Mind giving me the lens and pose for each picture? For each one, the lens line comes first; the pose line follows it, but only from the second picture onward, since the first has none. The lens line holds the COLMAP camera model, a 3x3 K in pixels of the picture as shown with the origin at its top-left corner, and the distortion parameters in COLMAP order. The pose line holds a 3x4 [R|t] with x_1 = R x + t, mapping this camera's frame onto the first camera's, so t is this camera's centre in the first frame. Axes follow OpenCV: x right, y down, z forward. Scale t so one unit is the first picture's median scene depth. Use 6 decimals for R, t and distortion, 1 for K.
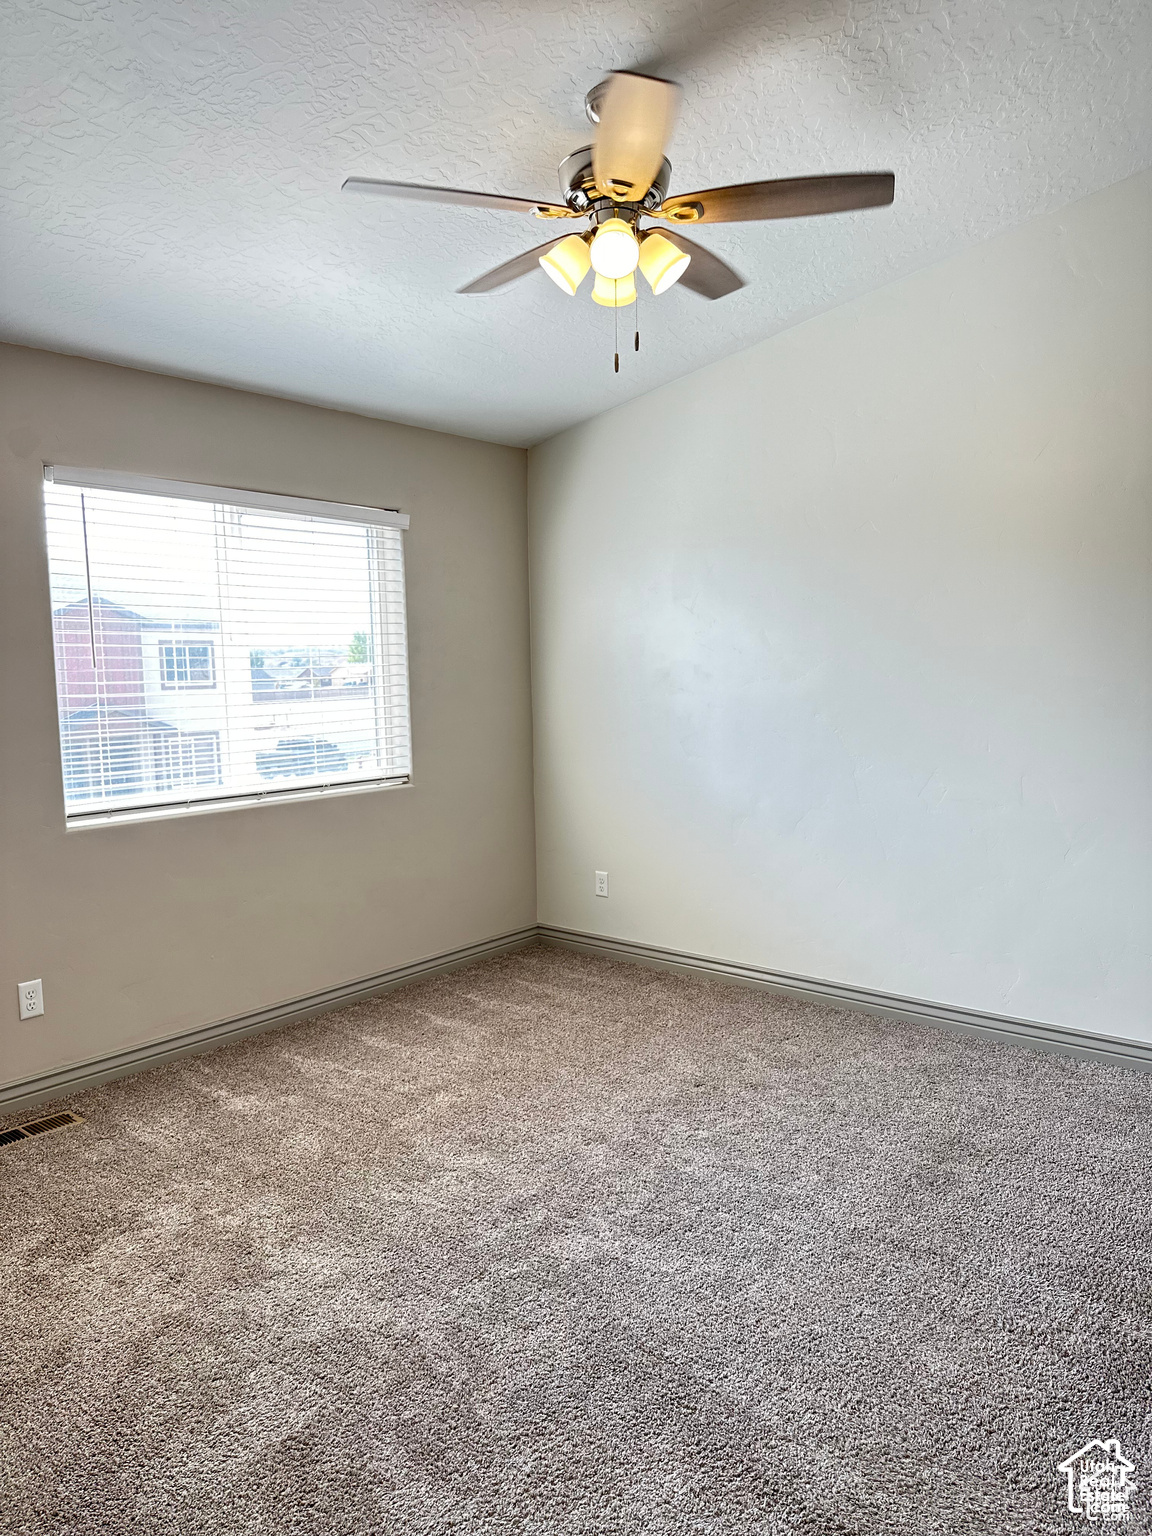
lens RADIAL K [[1065.9, 0, 580.2], [0, 1065.9, 776.6], [0, 0, 1]] dist [0.103649, -0.153795]
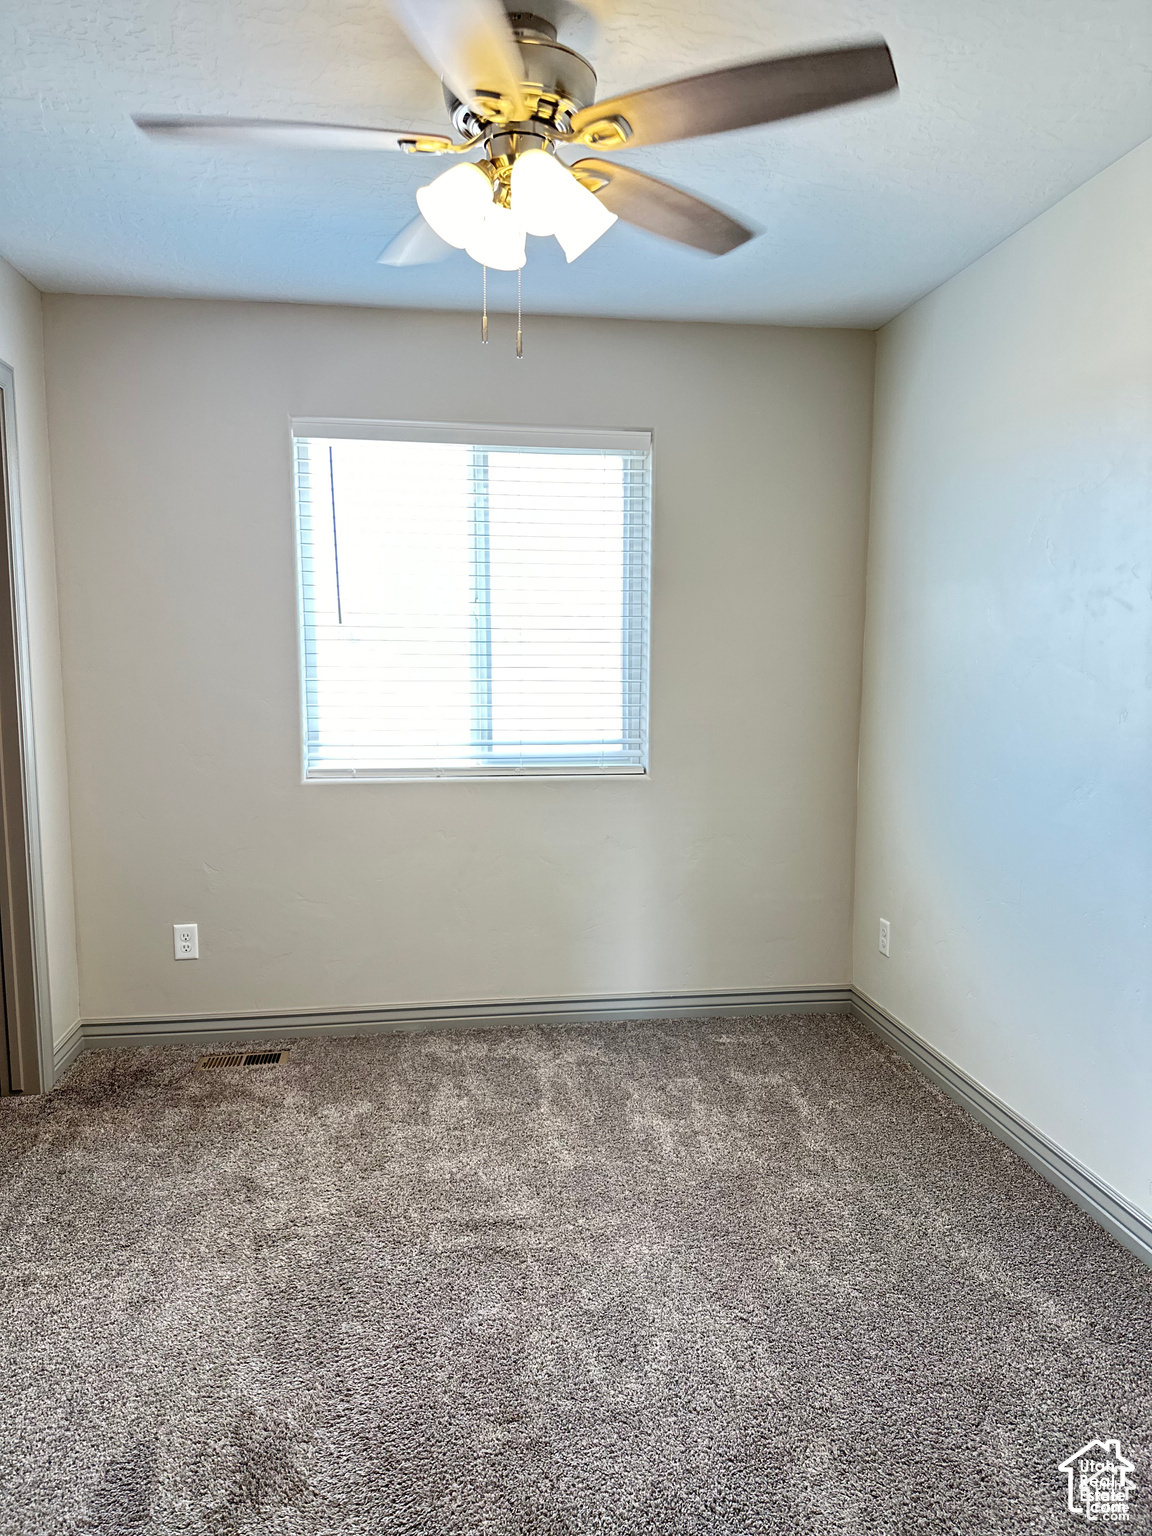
lens RADIAL K [[1065.9, 0, 580.2], [0, 1065.9, 776.6], [0, 0, 1]] dist [0.103649, -0.153795]
pose [[0.724051, 0.121208, -0.679013, 0.404094], [-0.087171, 0.992626, 0.084237, -0.065482], [0.684216, -0.001801, 0.729278, 0.439916]]
